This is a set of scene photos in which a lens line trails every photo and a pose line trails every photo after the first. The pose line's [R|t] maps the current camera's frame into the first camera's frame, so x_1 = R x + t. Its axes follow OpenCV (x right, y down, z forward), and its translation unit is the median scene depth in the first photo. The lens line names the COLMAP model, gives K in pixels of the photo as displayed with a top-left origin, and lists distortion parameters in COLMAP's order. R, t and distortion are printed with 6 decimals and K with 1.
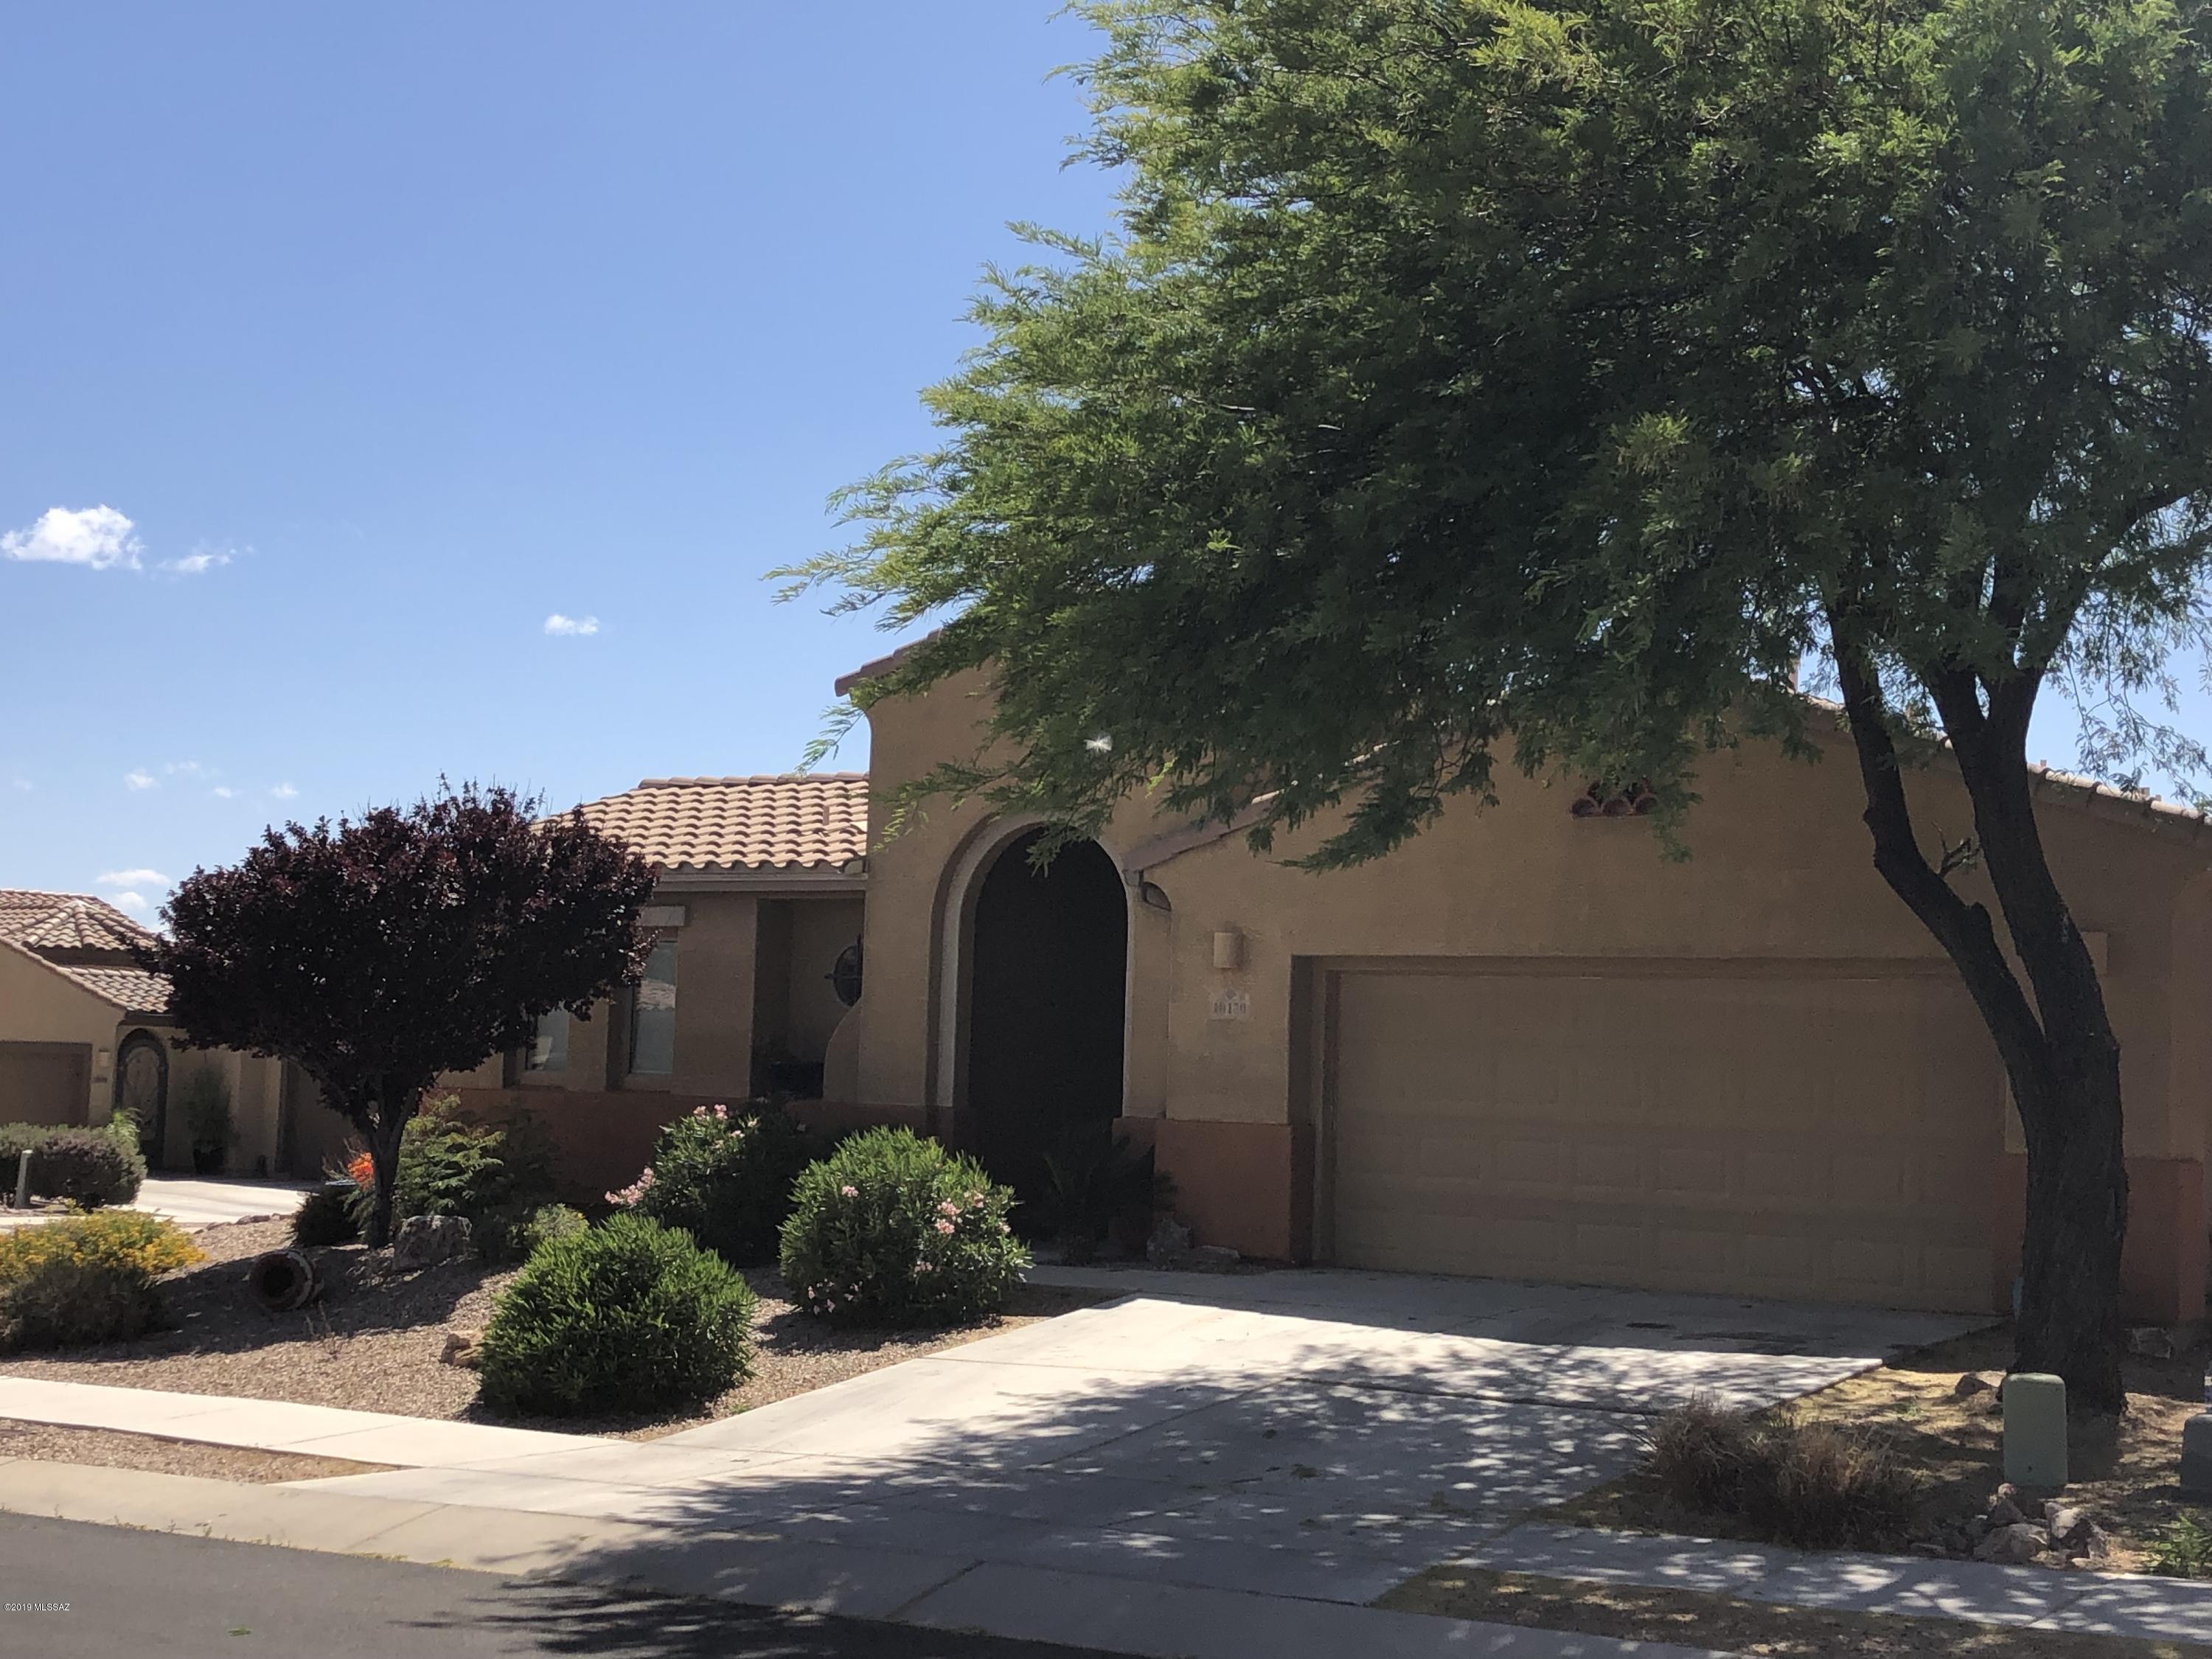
lens RADIAL K [[2982.0, 0, 1106.0], [0, 2982.0, 829.5], [0, 0, 1]] dist [0.033127, 0.046059]
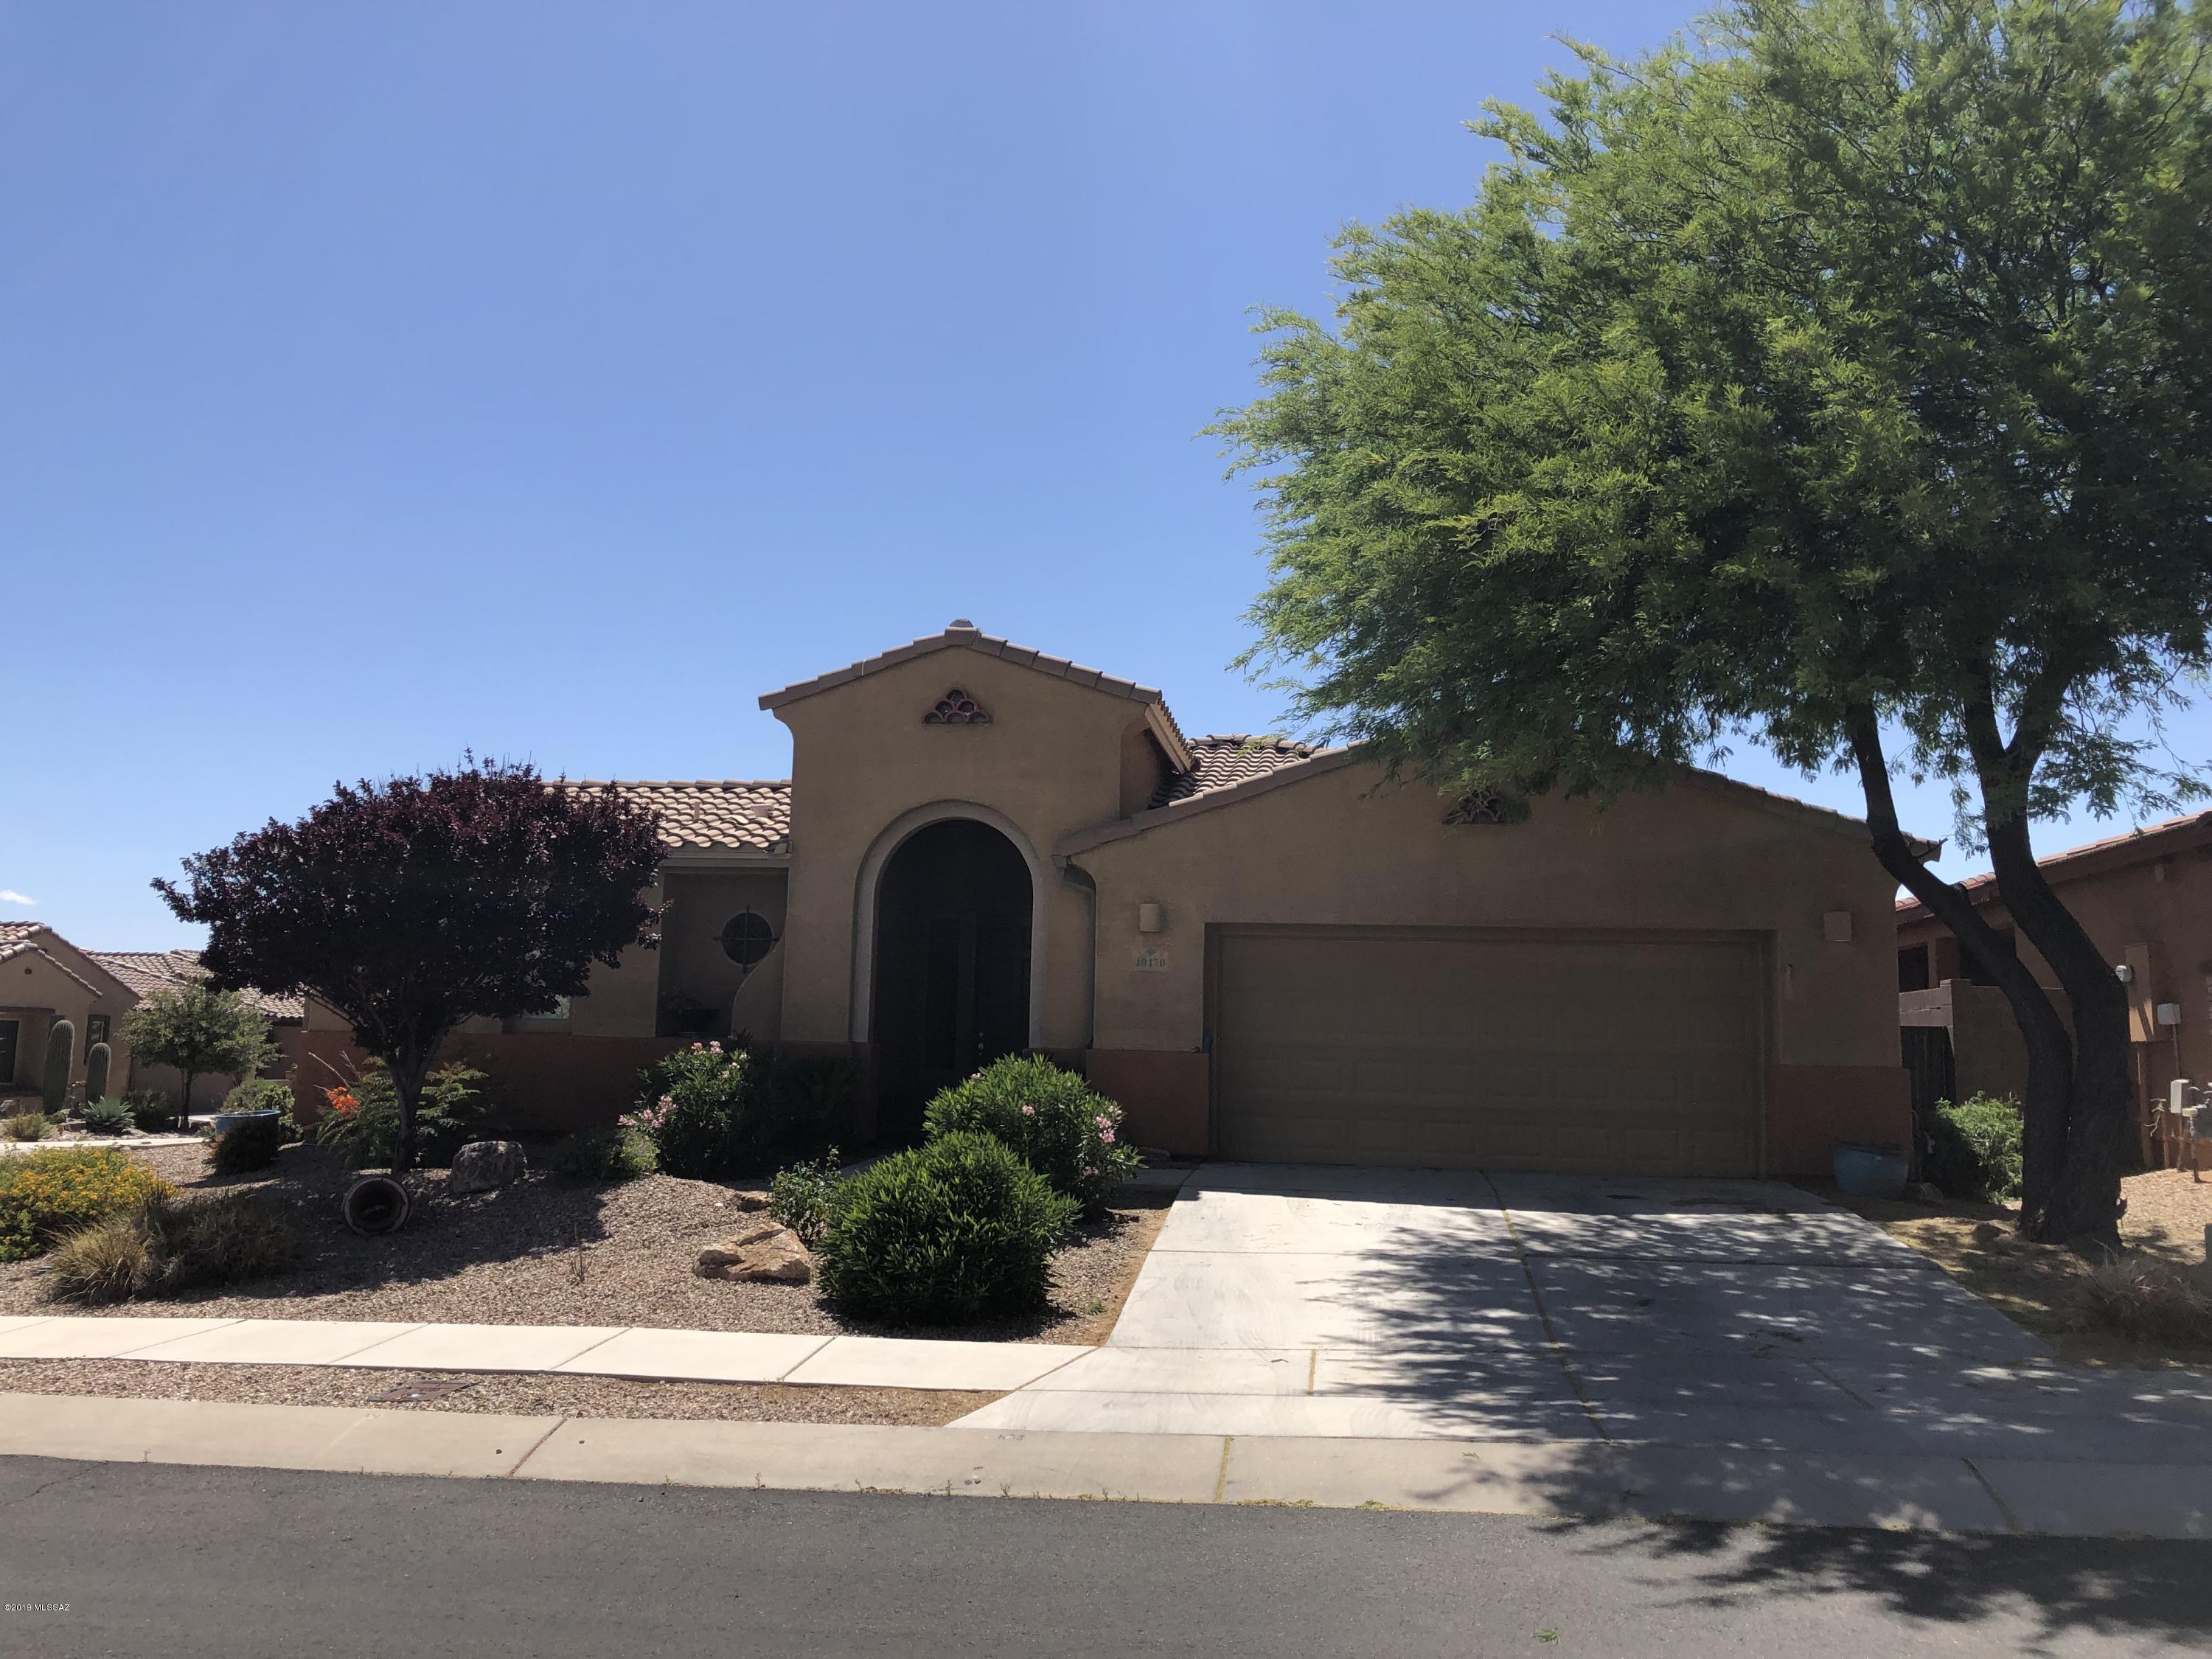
lens RADIAL K [[1791.7, 0, 1106.0], [0, 1791.7, 829.5], [0, 0, 1]] dist [-0.002948, -0.006218]
pose [[0.898990, 0.045678, 0.435580, -0.317728], [-0.030616, 0.998668, -0.041540, 0.034990], [-0.436897, 0.024009, 0.899191, 0.305858]]
